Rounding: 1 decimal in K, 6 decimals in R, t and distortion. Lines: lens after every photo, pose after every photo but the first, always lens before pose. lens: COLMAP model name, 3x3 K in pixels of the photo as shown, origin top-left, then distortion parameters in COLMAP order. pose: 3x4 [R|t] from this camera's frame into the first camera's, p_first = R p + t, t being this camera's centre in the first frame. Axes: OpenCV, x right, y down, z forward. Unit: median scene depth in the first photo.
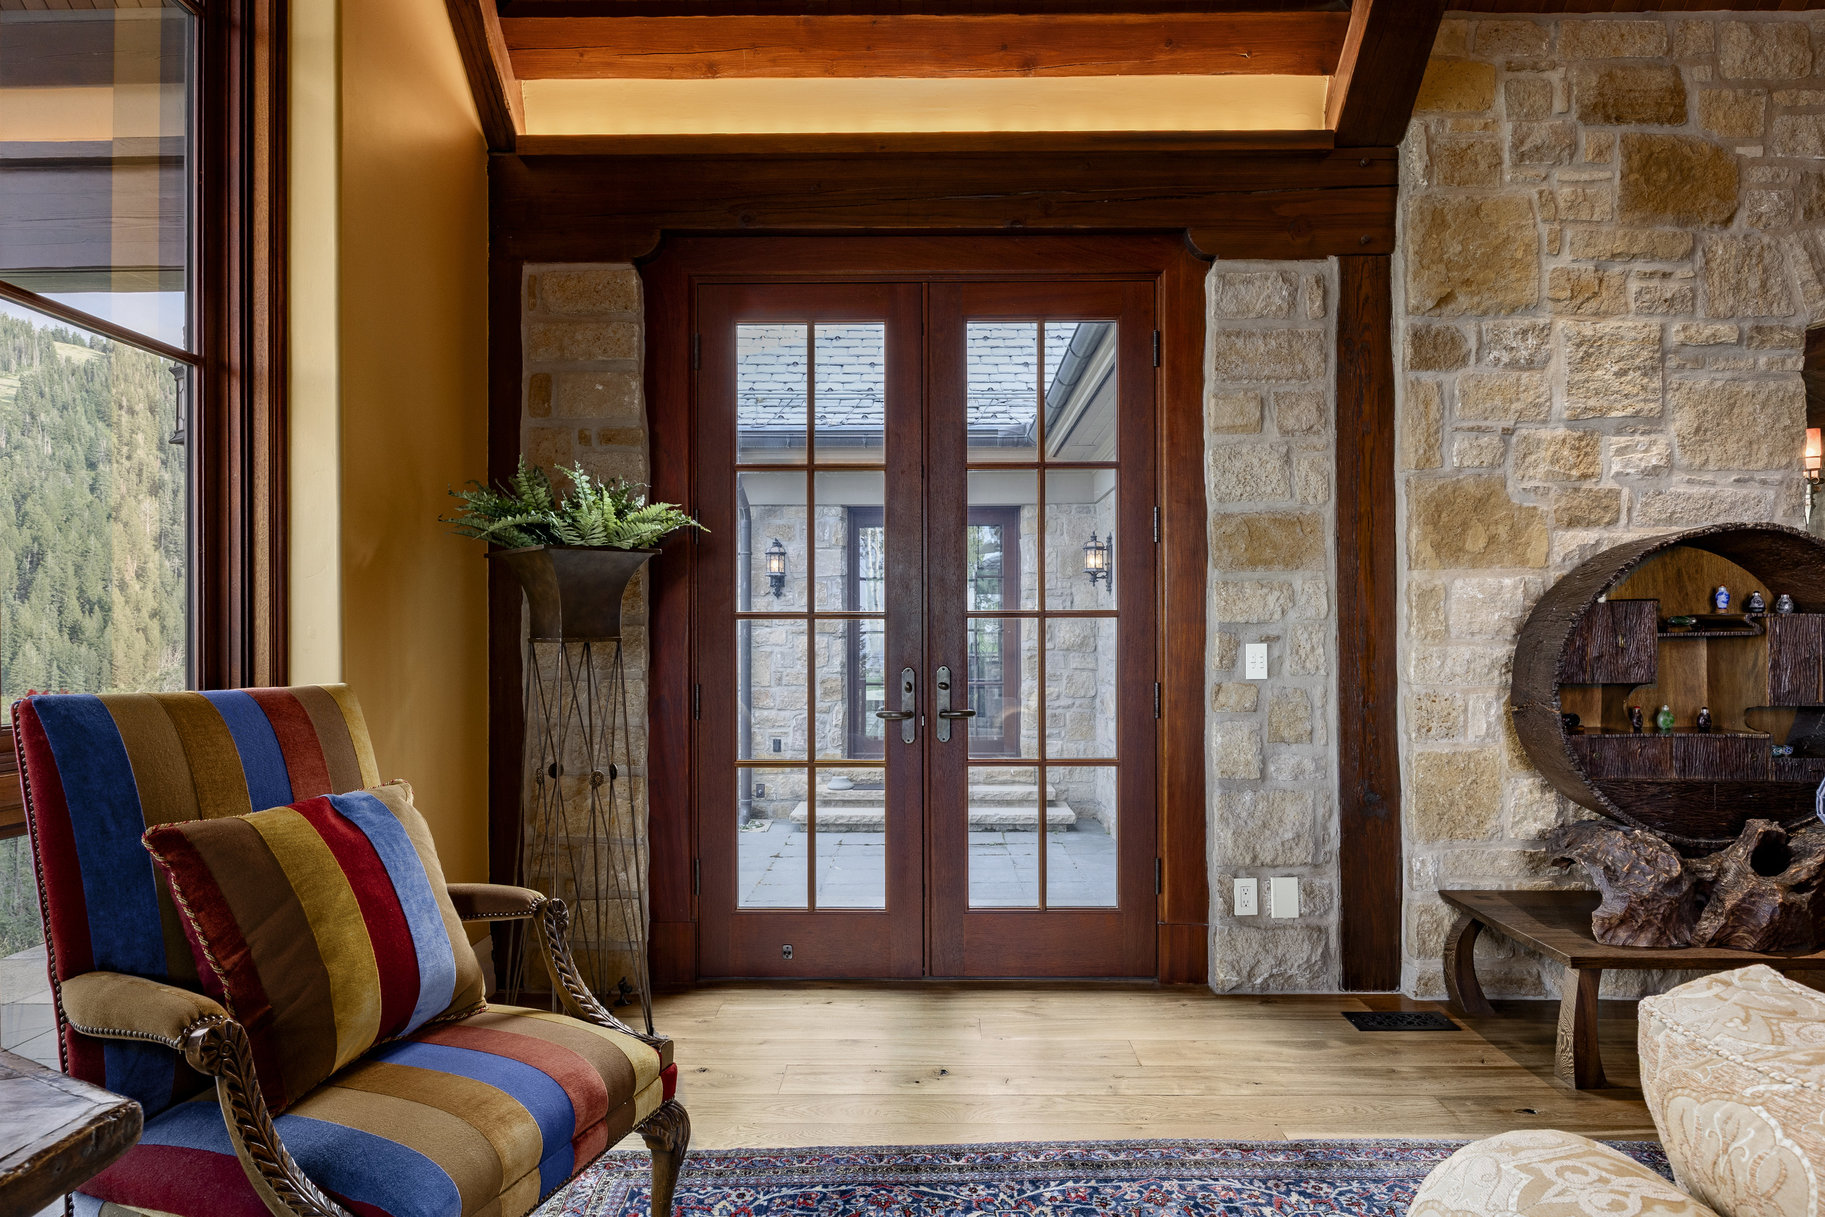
lens RADIAL K [[1046.2, 0, 913.6], [0, 1046.2, 636.2], [0, 0, 1]] dist [0.000572, -0.003770]
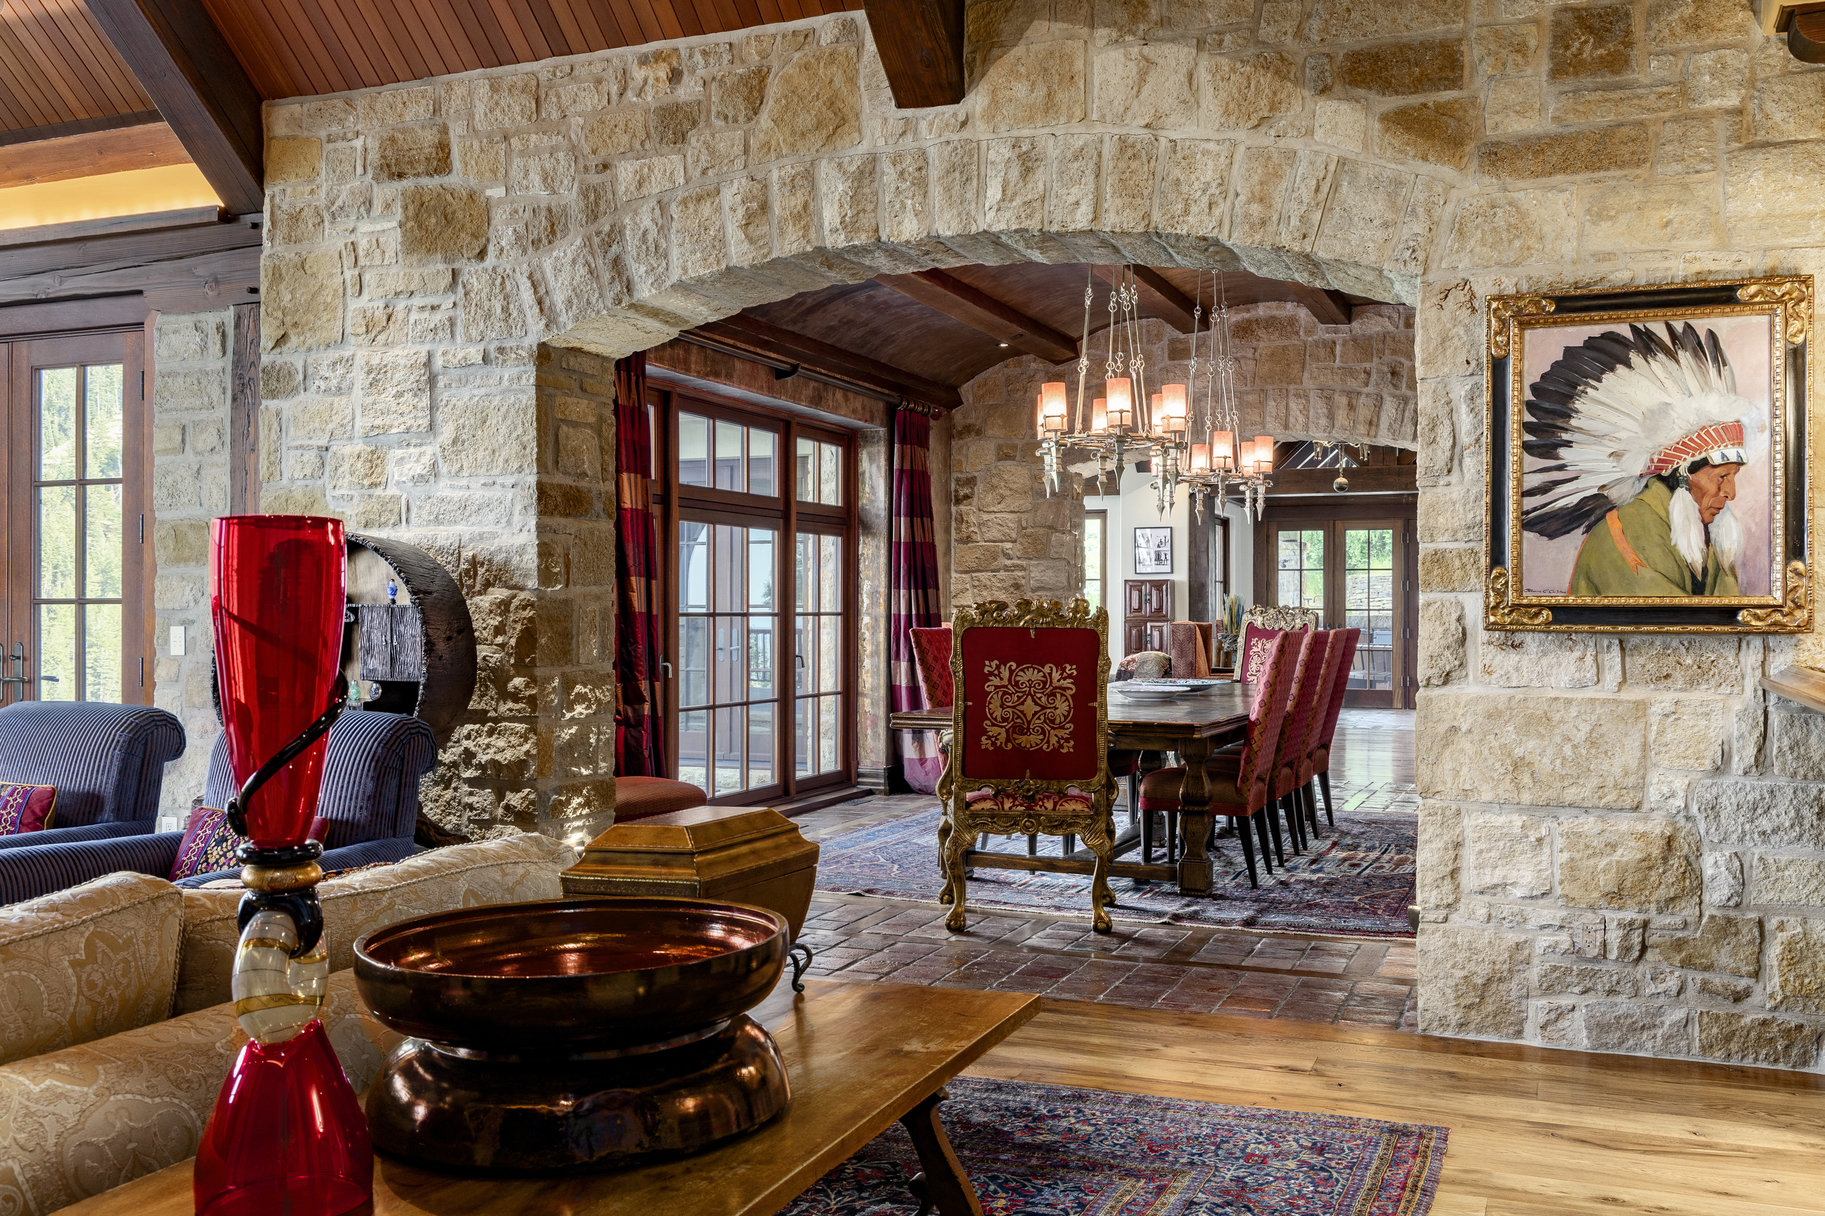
lens RADIAL K [[1609.2, 0, 911.7], [0, 1609.2, 603.8], [0, 0, 1]] dist [-0.006362, 0.021267]
pose [[0.932983, 0.000118, -0.359919, 1.845676], [-0.001200, 0.999995, -0.002781, -0.015306], [0.359917, 0.003027, 0.932979, -0.459899]]
